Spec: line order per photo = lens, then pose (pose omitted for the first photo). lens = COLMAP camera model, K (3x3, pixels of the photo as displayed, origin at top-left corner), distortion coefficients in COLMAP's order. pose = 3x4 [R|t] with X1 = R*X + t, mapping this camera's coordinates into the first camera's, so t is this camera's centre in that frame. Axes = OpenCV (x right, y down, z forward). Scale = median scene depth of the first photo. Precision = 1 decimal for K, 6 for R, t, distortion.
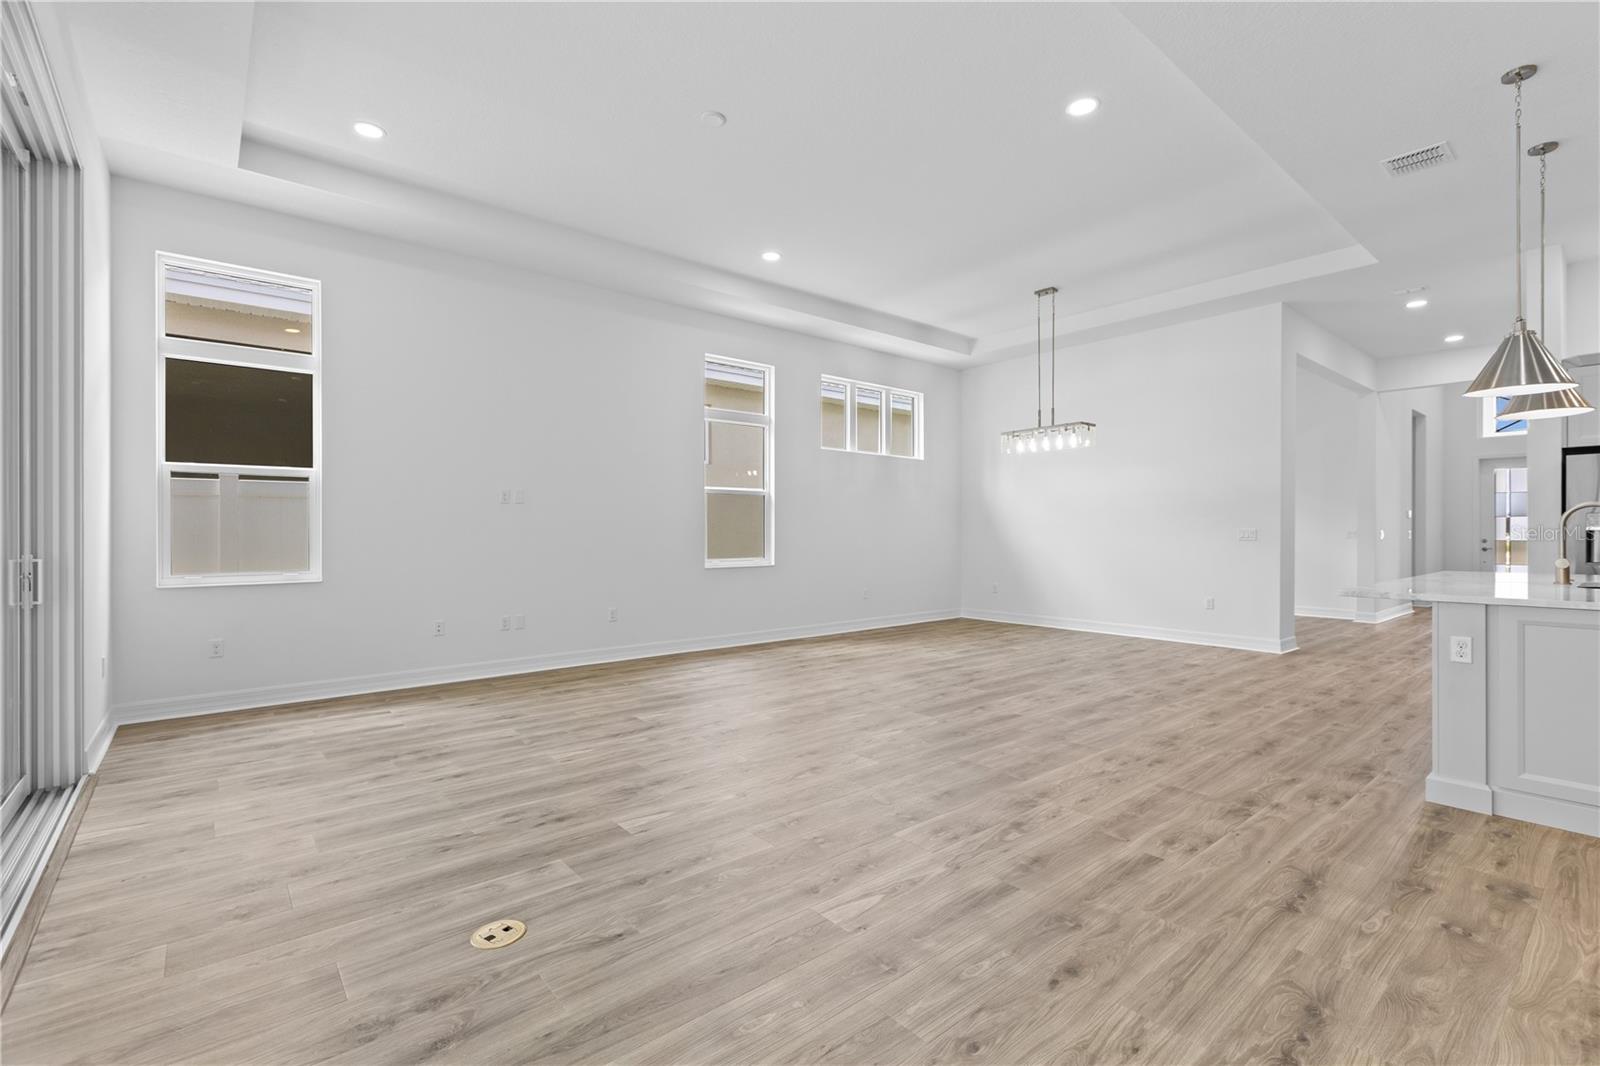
lens RADIAL K [[714.4, 0, 805.2], [0, 714.4, 529.7], [0, 0, 1]] dist [0.005546, -0.002600]
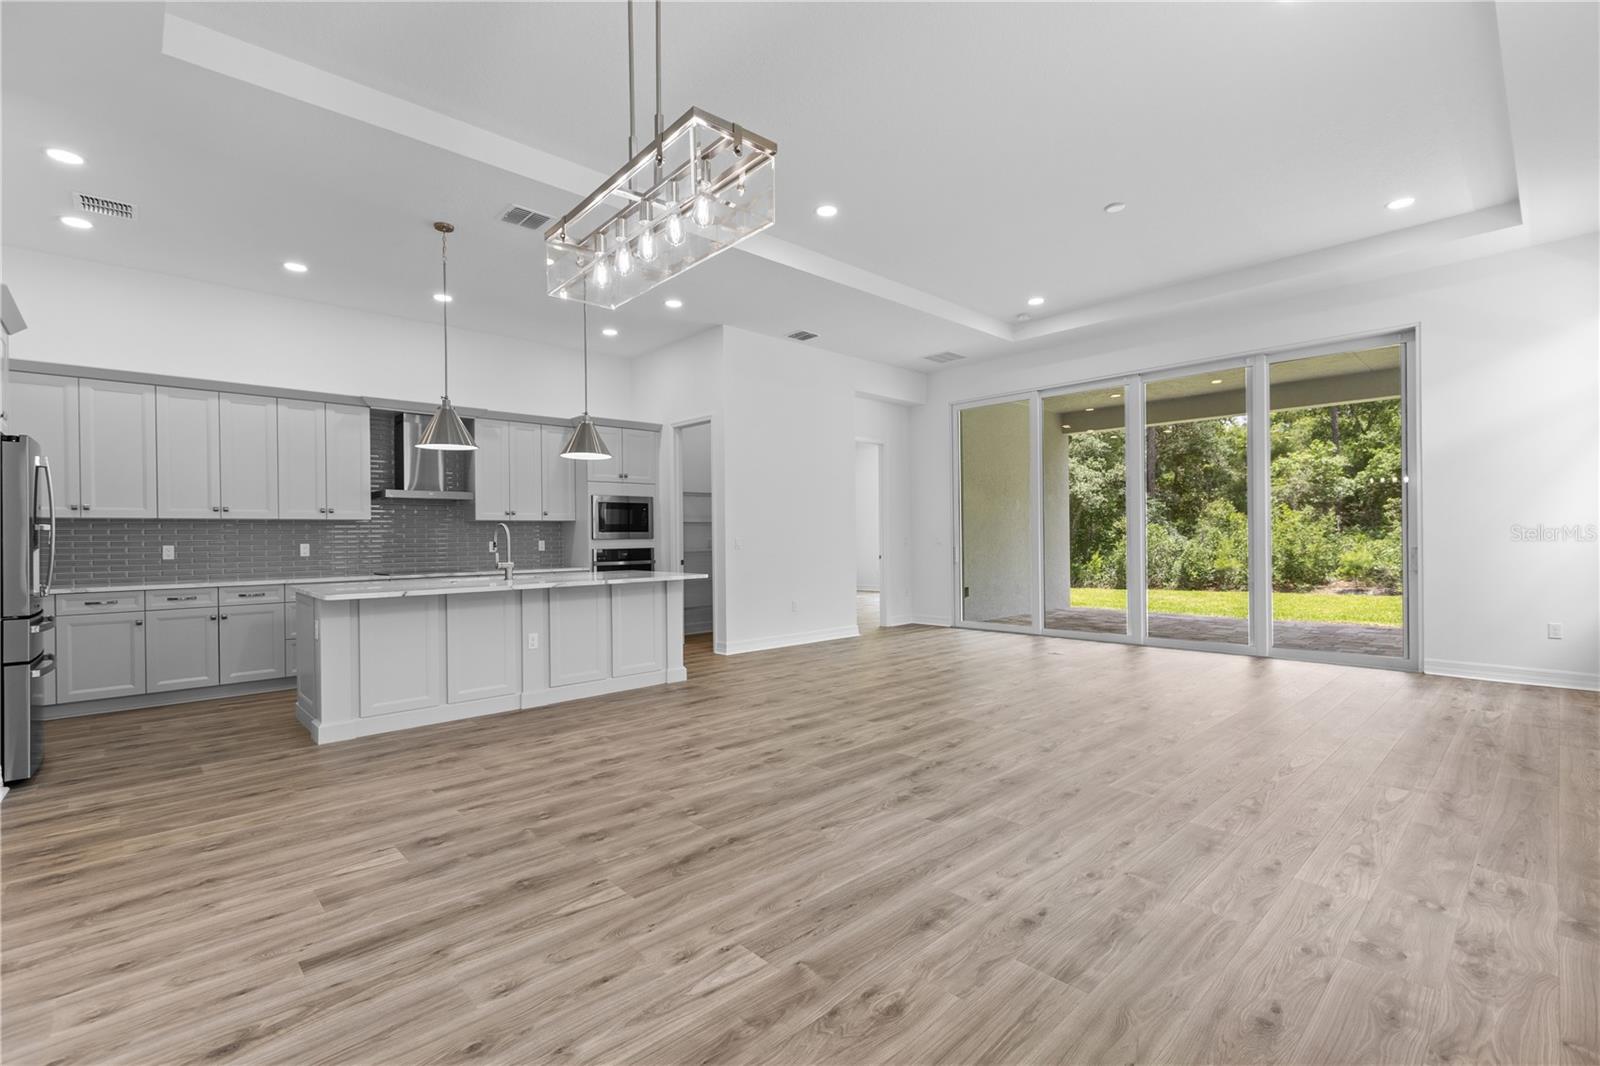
lens RADIAL K [[714.4, 0, 800.6], [0, 714.4, 535.4], [0, 0, 1]] dist [0.005546, -0.002600]
pose [[-0.998476, 0.011704, -0.053927, 0.571616], [0.012020, 0.999912, -0.005539, 0.001643], [0.053857, -0.006179, -0.998530, 2.554166]]
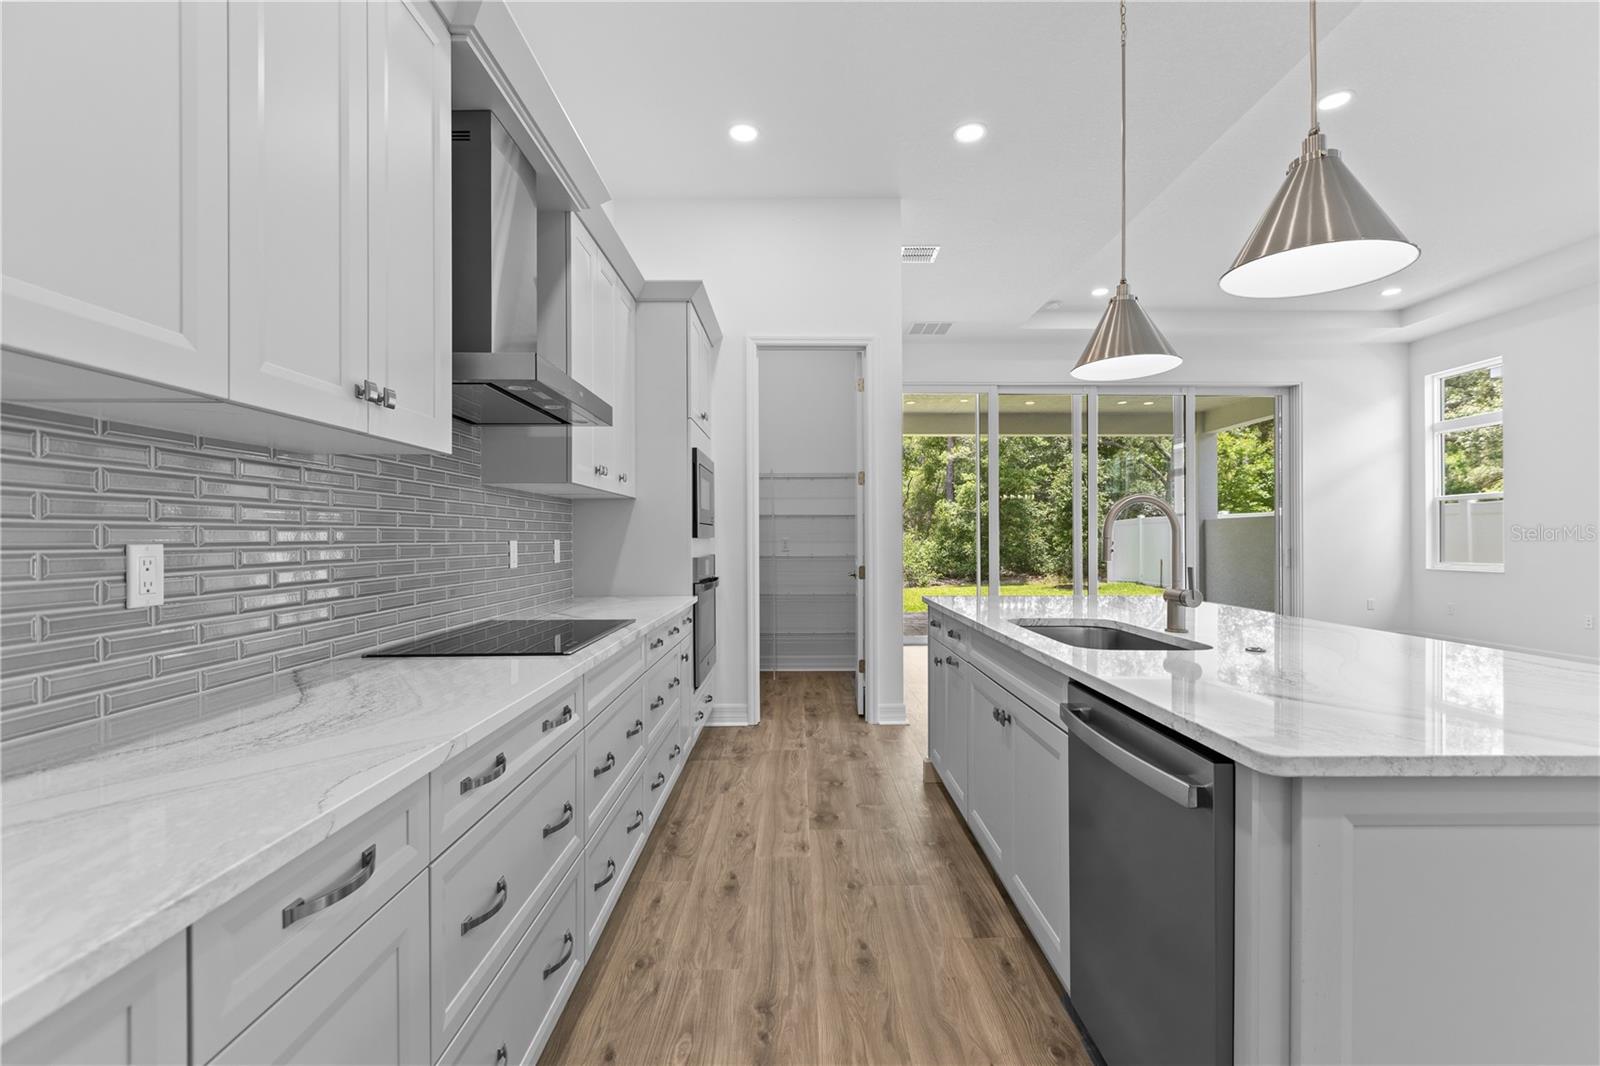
lens RADIAL K [[714.4, 0, 806.9], [0, 714.4, 536.2], [0, 0, 1]] dist [0.005546, -0.002600]
pose [[-0.634594, 0.000707, -0.772845, 1.777891], [0.005095, 0.999982, -0.003269, -0.003360], [0.772829, -0.006013, -0.634586, 1.183096]]
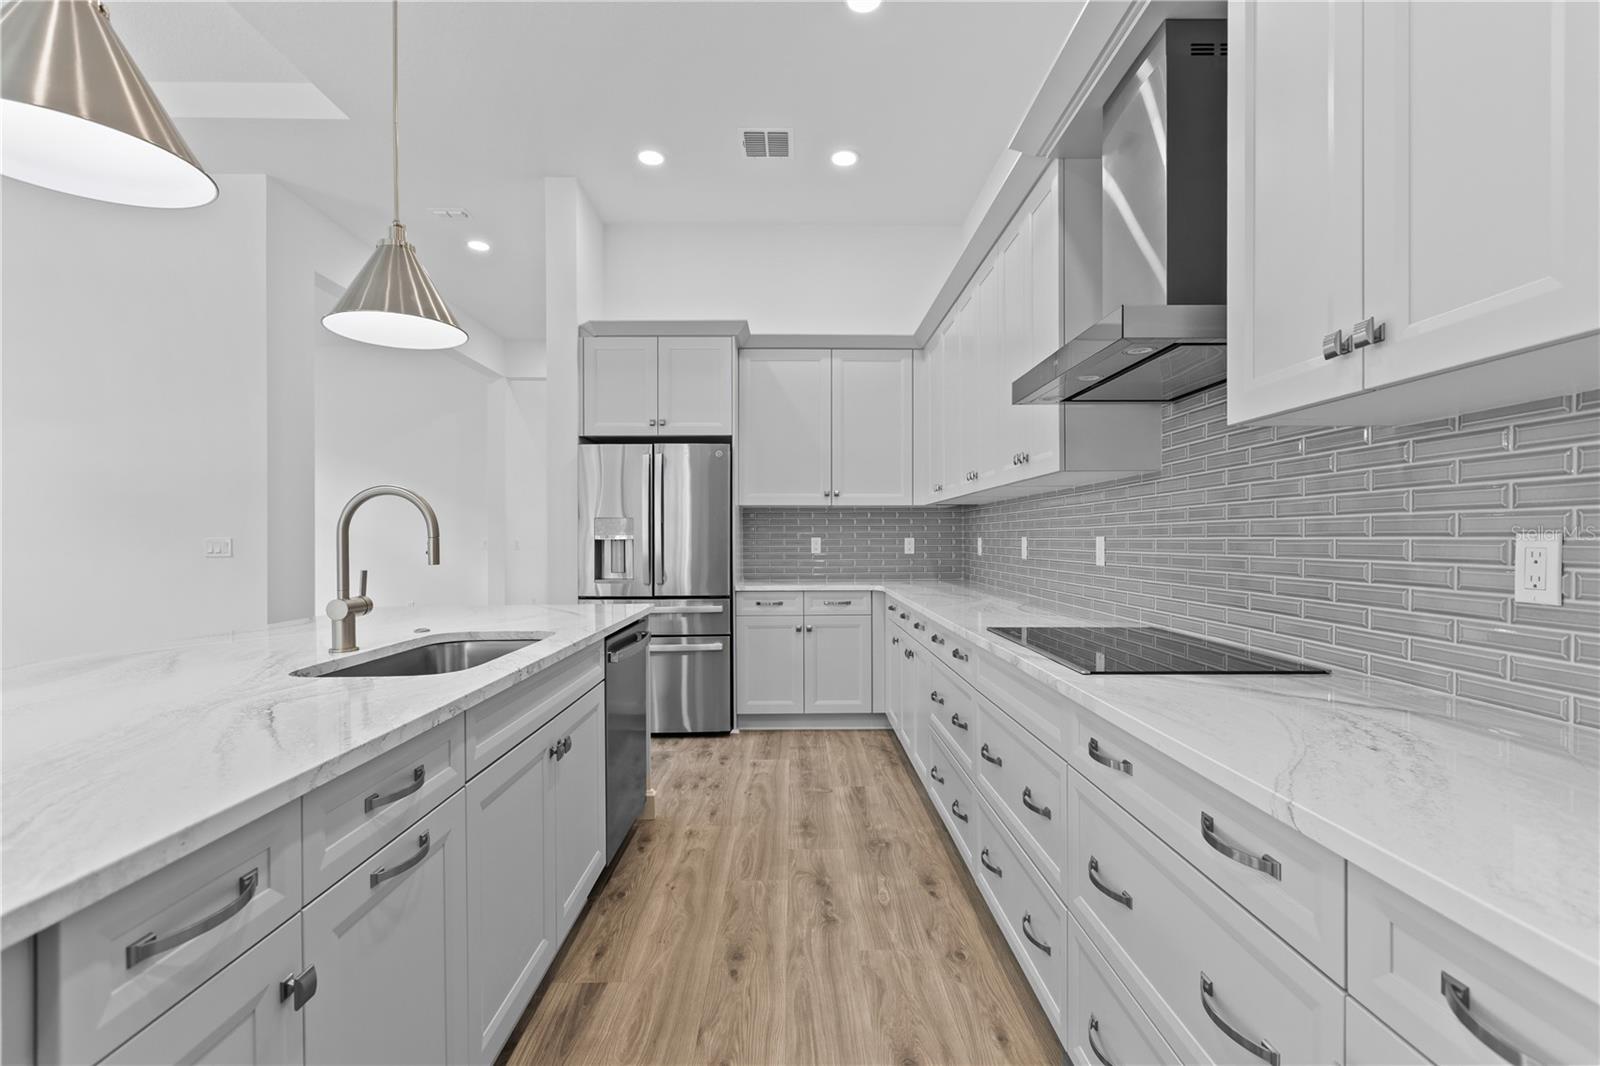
lens RADIAL K [[714.4, 0, 807.4], [0, 714.4, 549.3], [0, 0, 1]] dist [0.005546, -0.002600]
pose [[0.629885, -0.014212, 0.776558, 0.914612], [0.002066, 0.999860, 0.016623, -0.001944], [-0.776685, -0.008867, 0.629826, 0.462494]]
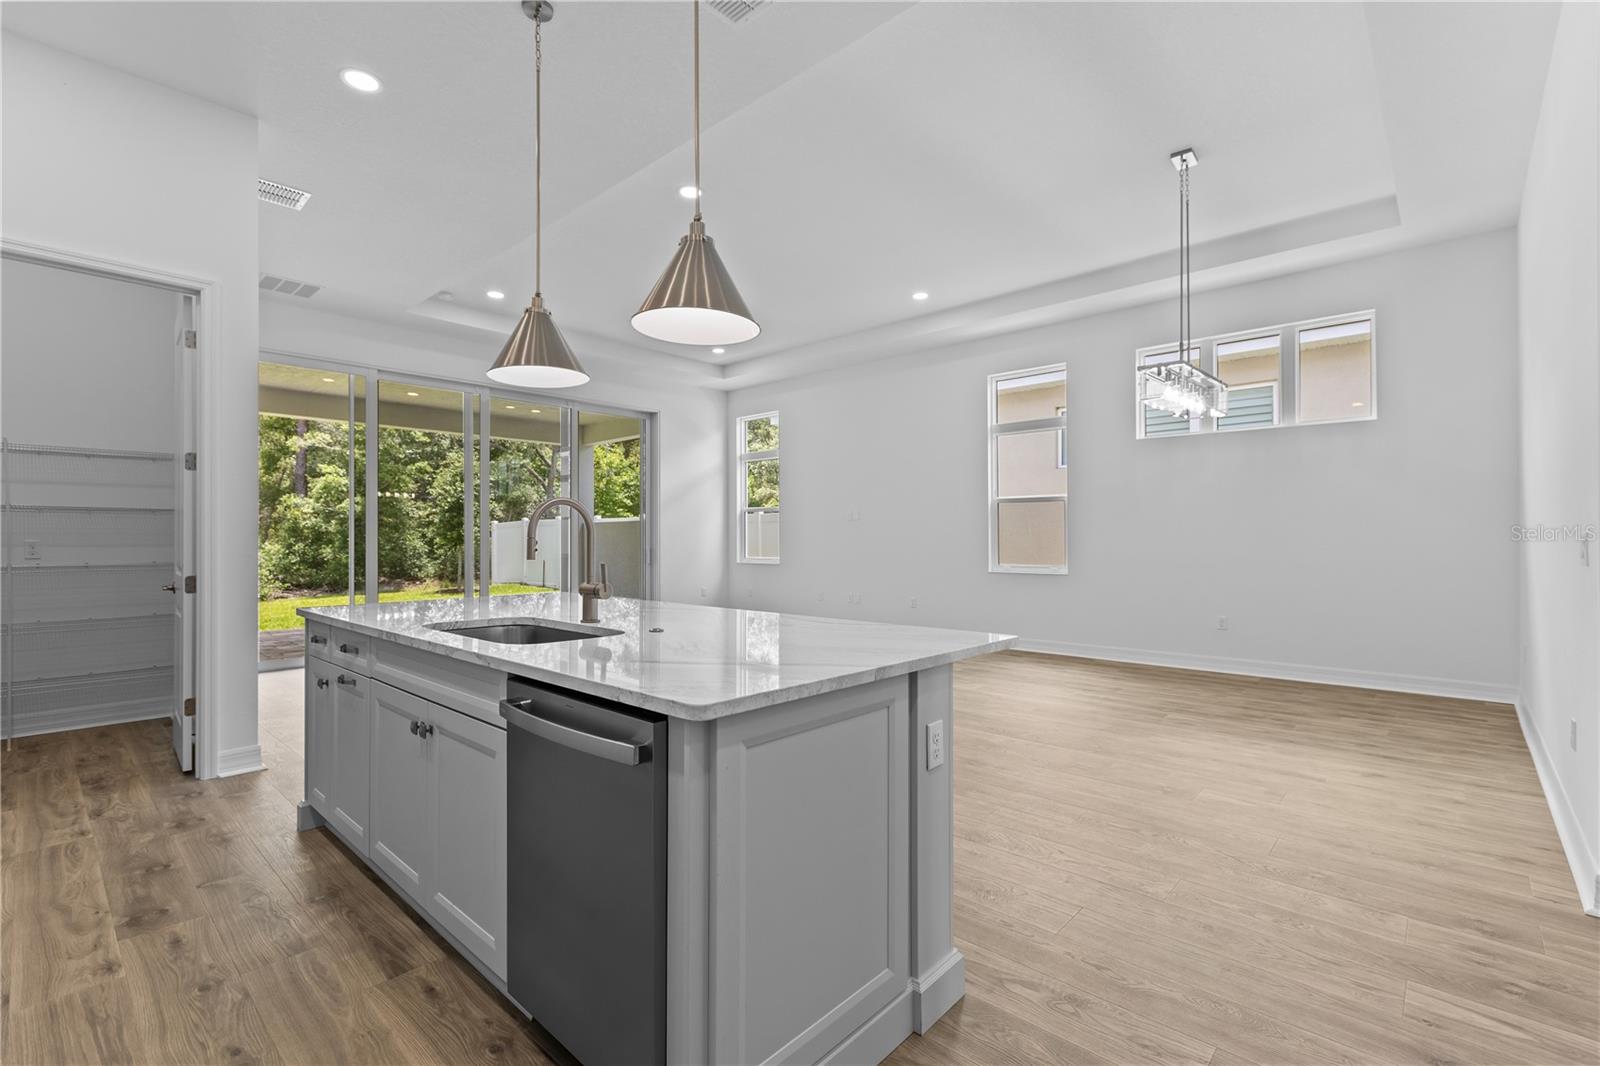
lens RADIAL K [[714.4, 0, 803.1], [0, 714.4, 534.1], [0, 0, 1]] dist [0.005546, -0.002600]
pose [[0.126709, -0.005896, -0.991922, 1.806440], [0.005266, 0.999972, -0.005272, -0.001459], [0.991926, -0.004555, 0.126737, 1.153443]]
